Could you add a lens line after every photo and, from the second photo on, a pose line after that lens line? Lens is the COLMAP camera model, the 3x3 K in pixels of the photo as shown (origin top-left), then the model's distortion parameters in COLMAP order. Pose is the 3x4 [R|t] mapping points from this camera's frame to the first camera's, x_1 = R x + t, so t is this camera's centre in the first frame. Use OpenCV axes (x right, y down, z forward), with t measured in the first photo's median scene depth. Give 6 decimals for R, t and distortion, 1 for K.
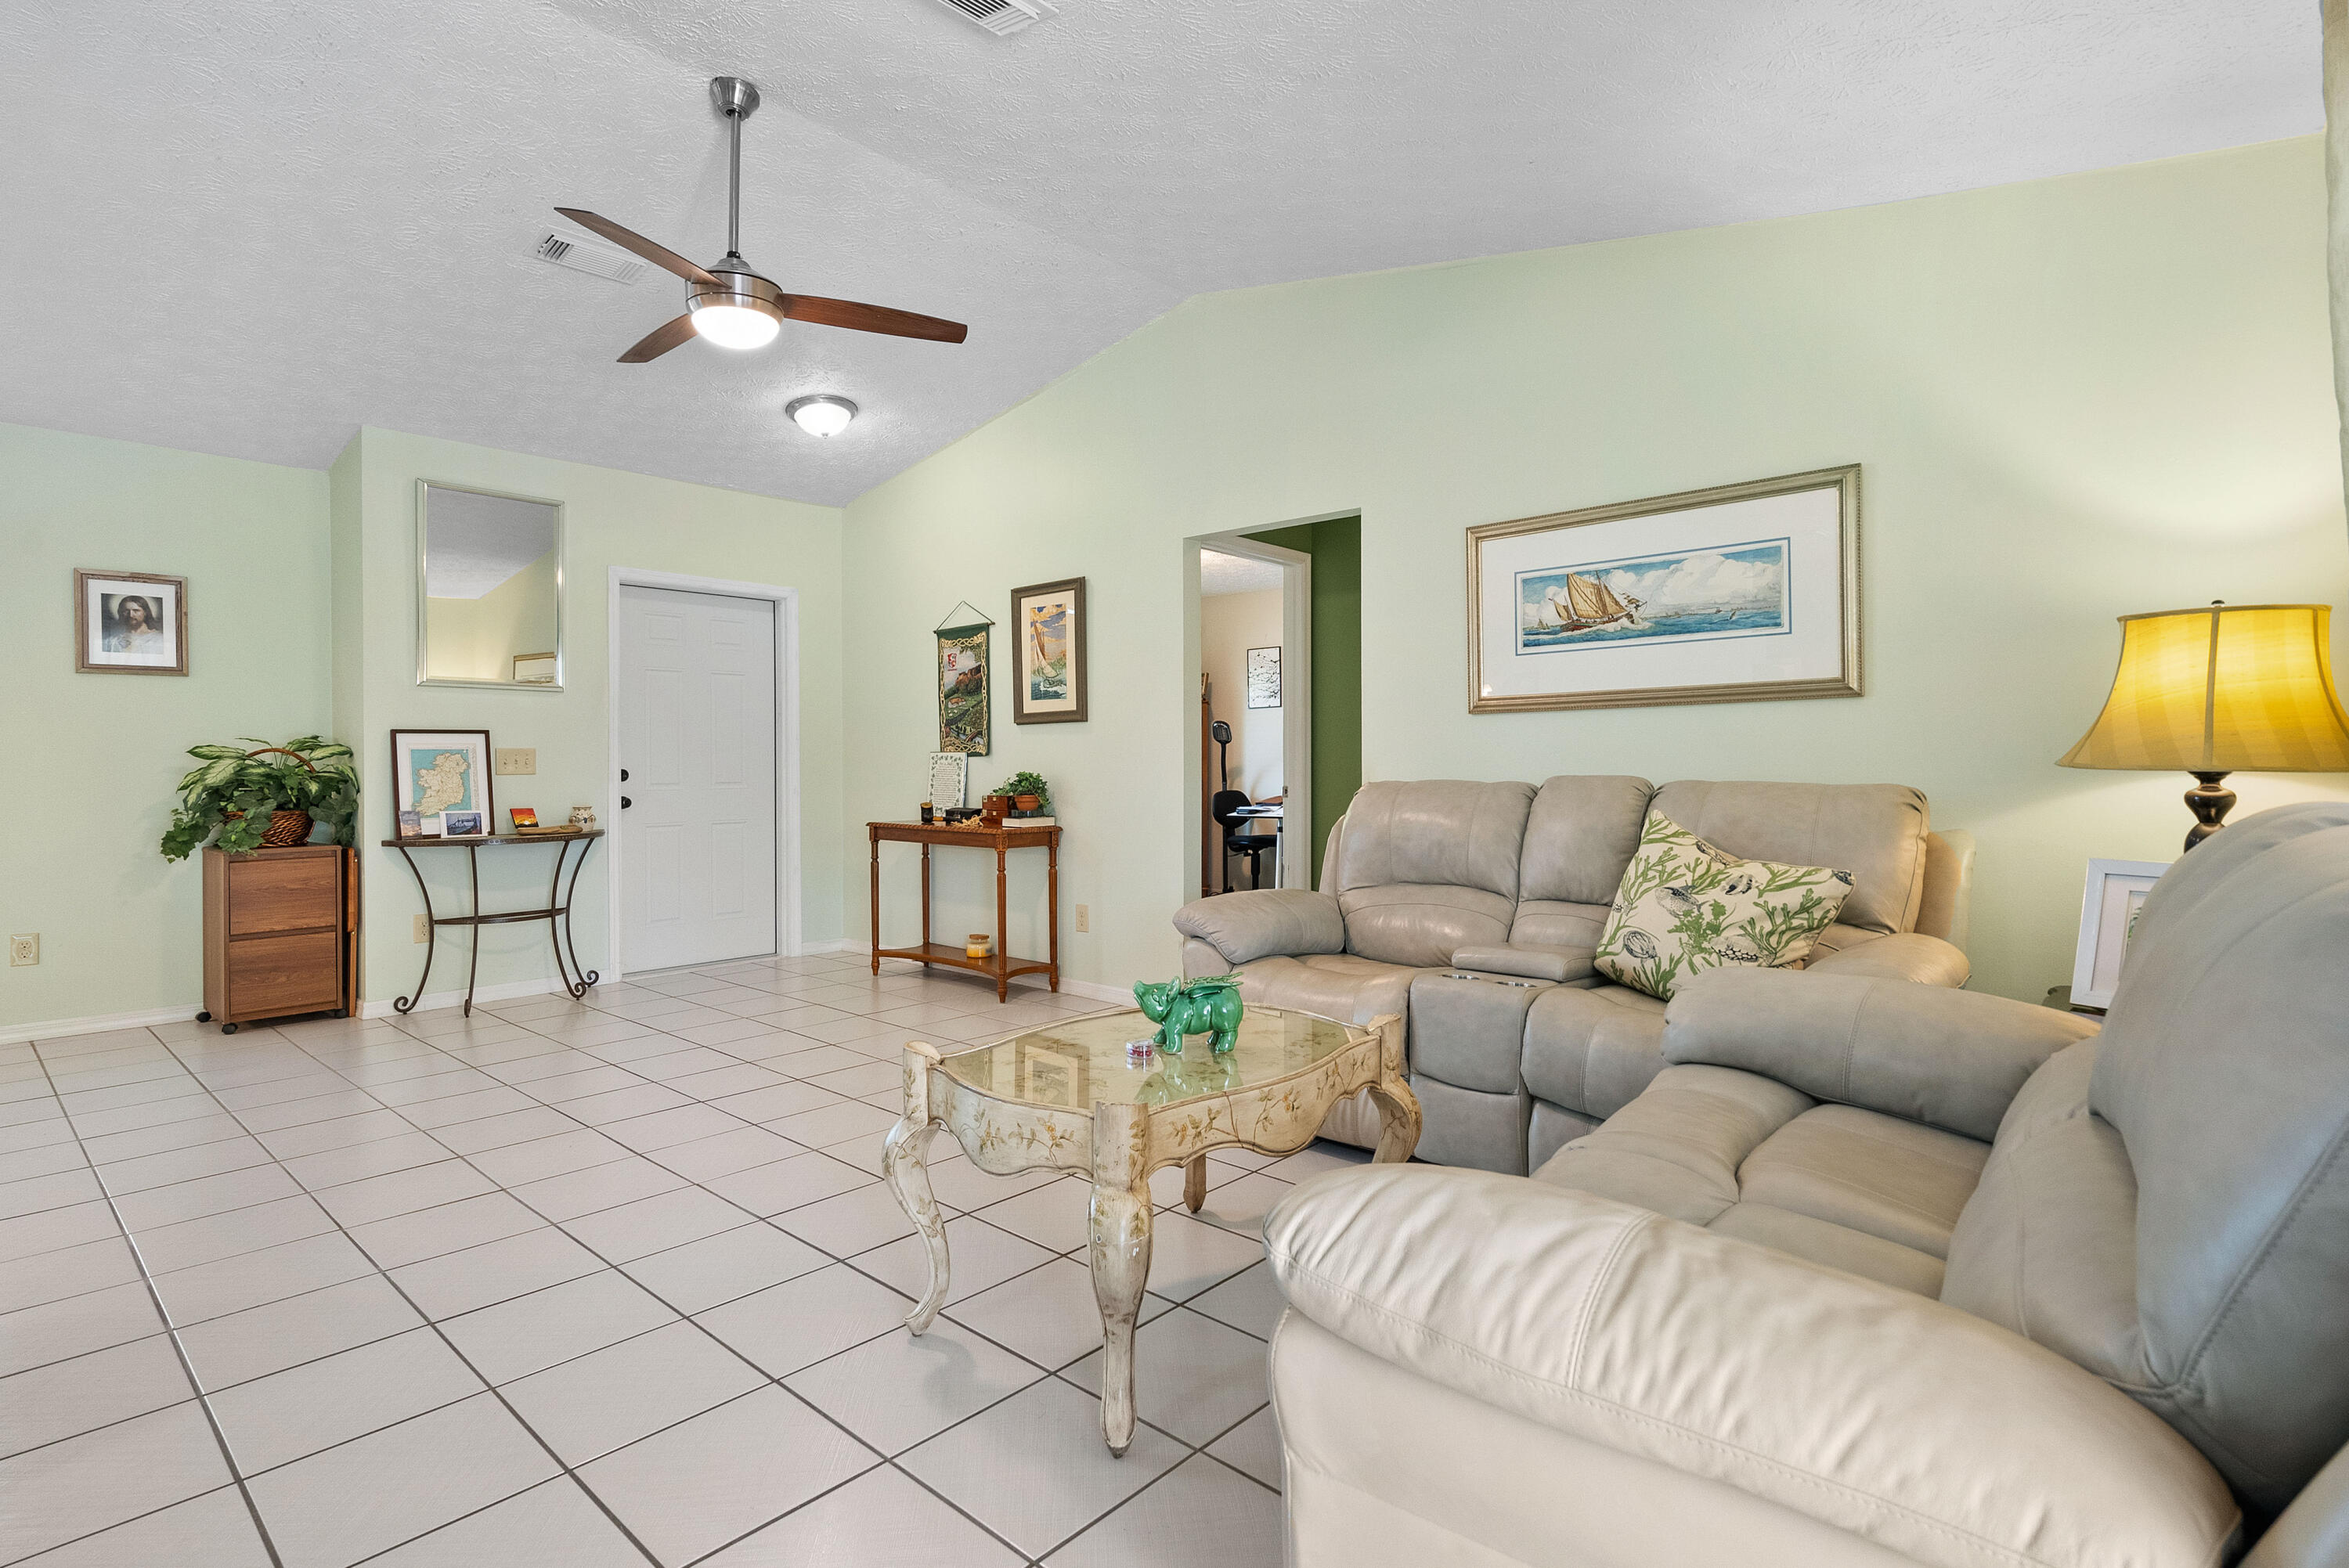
lens RADIAL K [[1129.9, 0, 1170.8], [0, 1129.9, 764.1], [0, 0, 1]] dist [0.000321, 0.000939]
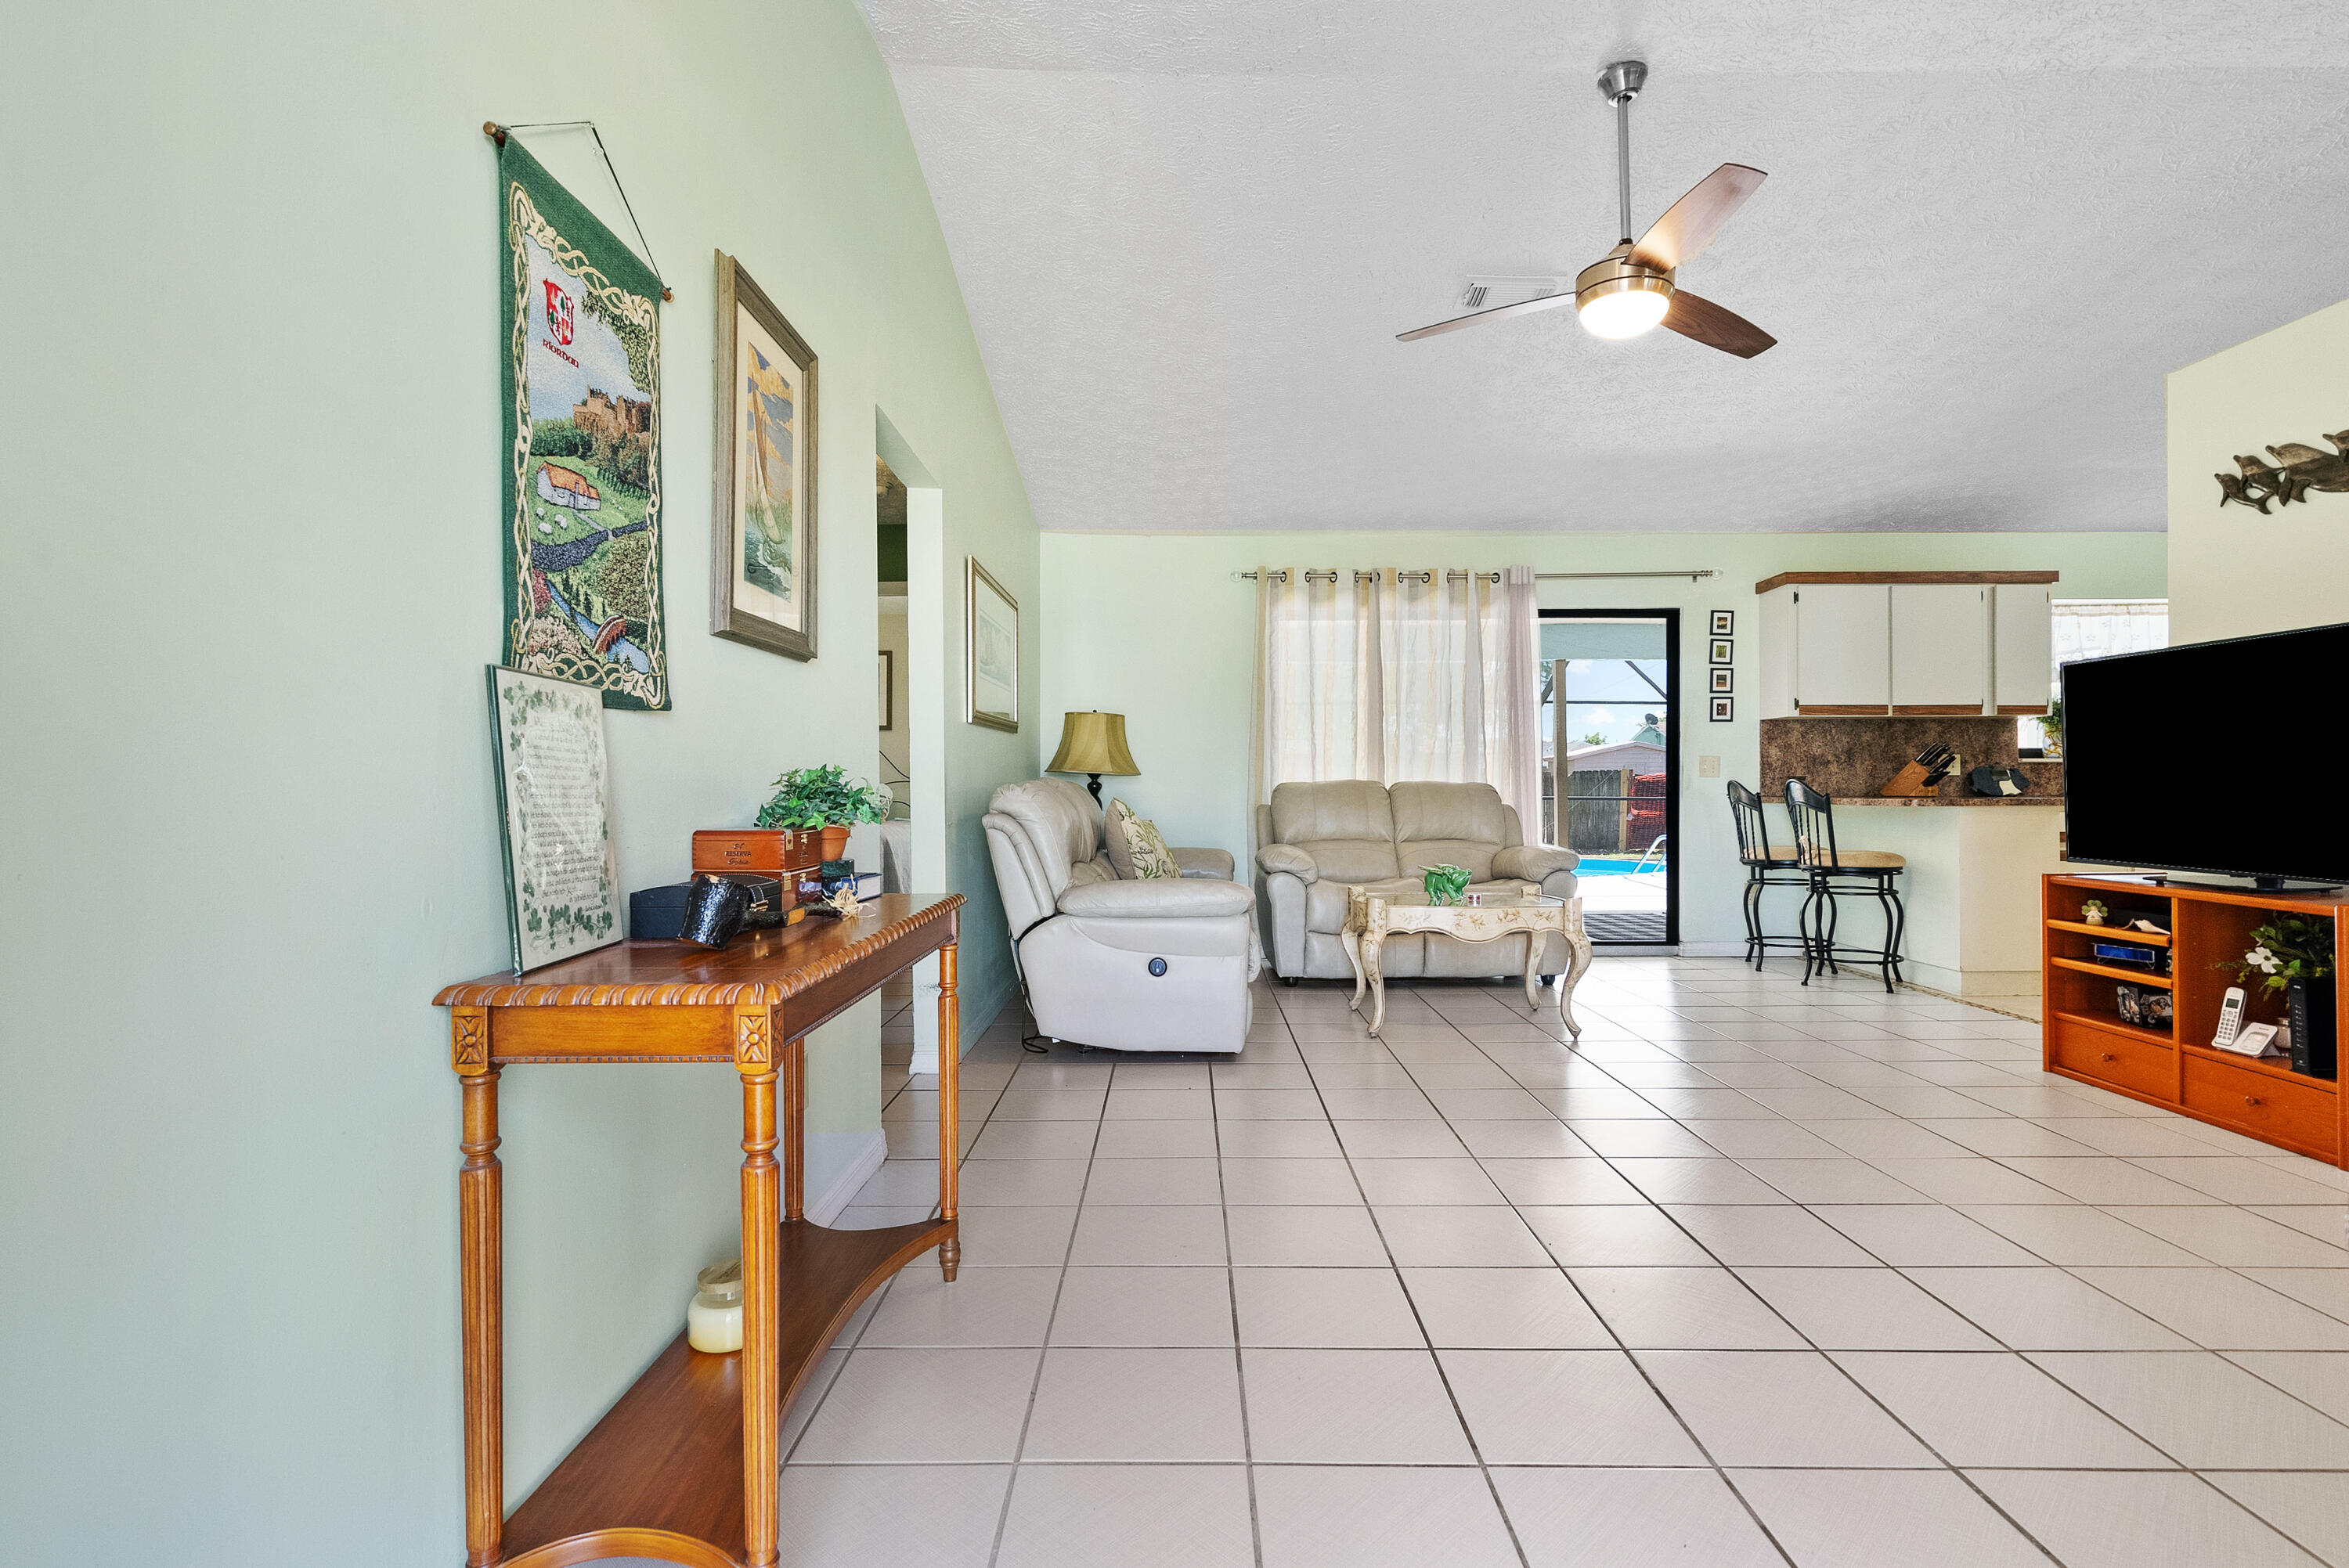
lens RADIAL K [[1126.9, 0, 1181.1], [0, 1126.9, 775.5], [0, 0, 1]] dist [-0.000639, 0.001224]
pose [[-0.665268, 0.012191, 0.746505, -0.528699], [0.006837, 0.999924, -0.010237, 0.015524], [-0.746573, -0.001707, -0.665301, 1.195596]]
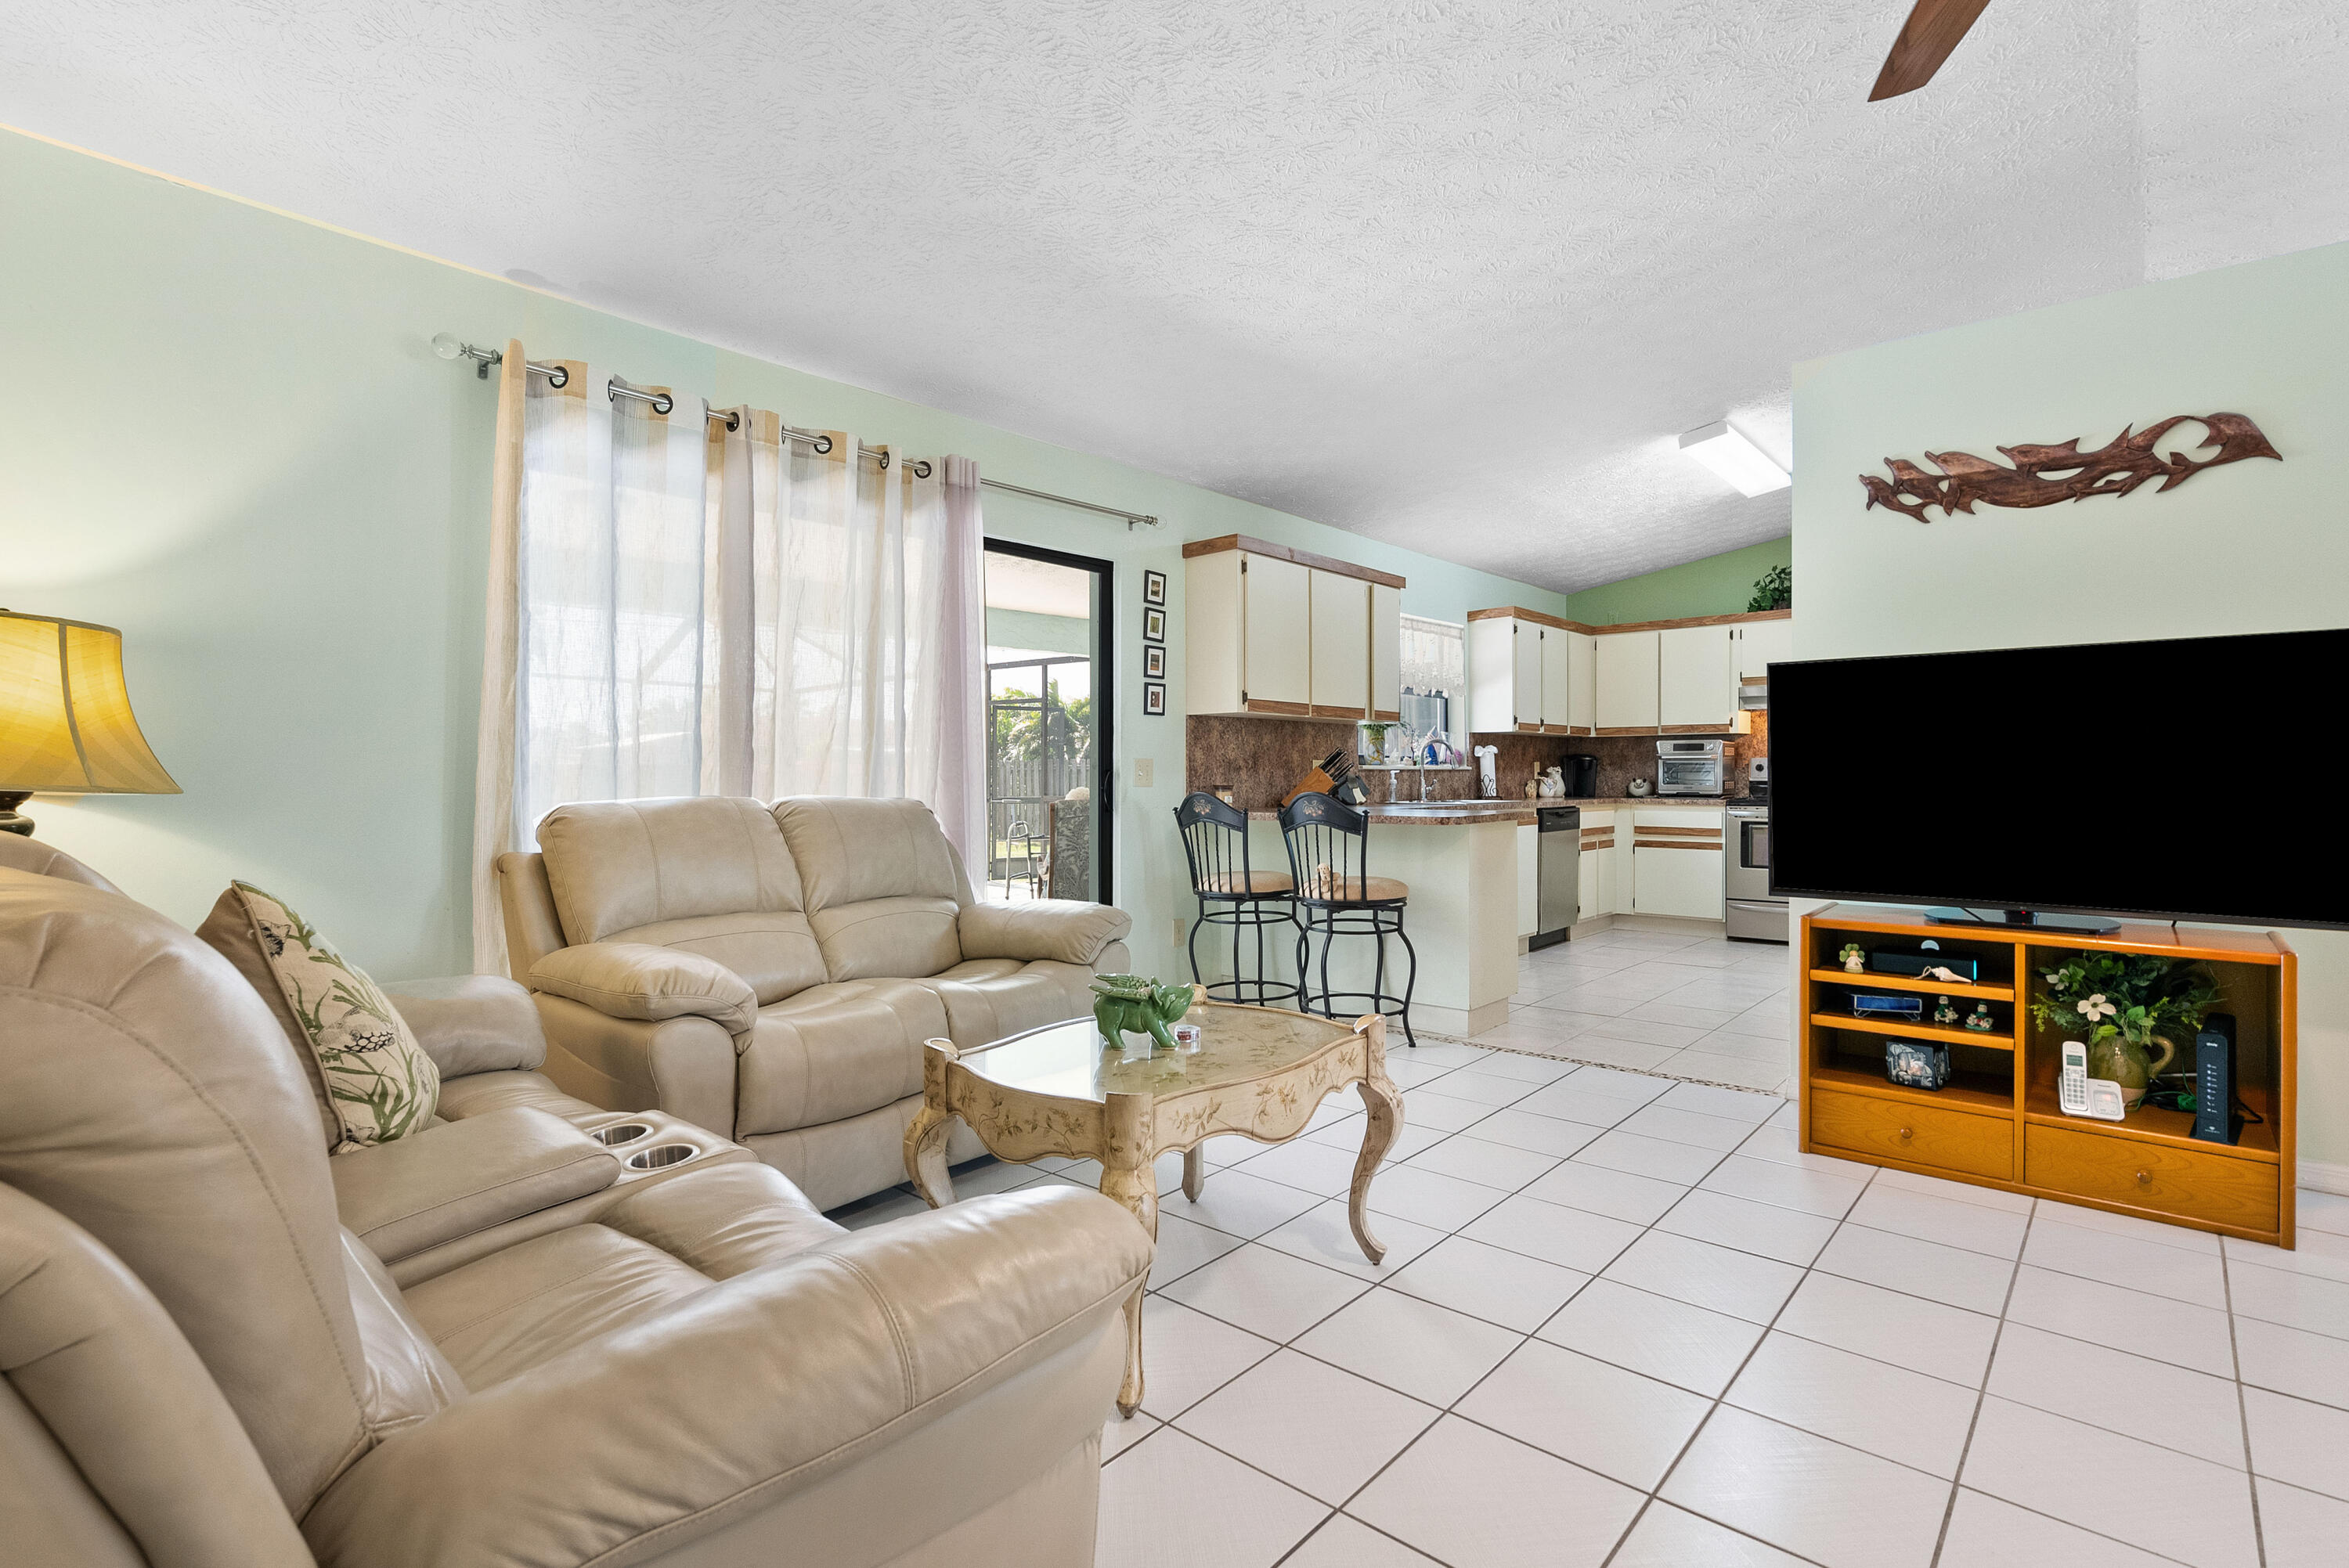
lens RADIAL K [[1126.9, 0, 1181.1], [0, 1126.9, 775.5], [0, 0, 1]] dist [-0.000639, 0.001224]
pose [[-0.999923, 0.005236, -0.011264, -0.004021], [0.005195, 0.999980, 0.003675, -0.004279], [0.011283, 0.003616, -0.999930, 0.889759]]
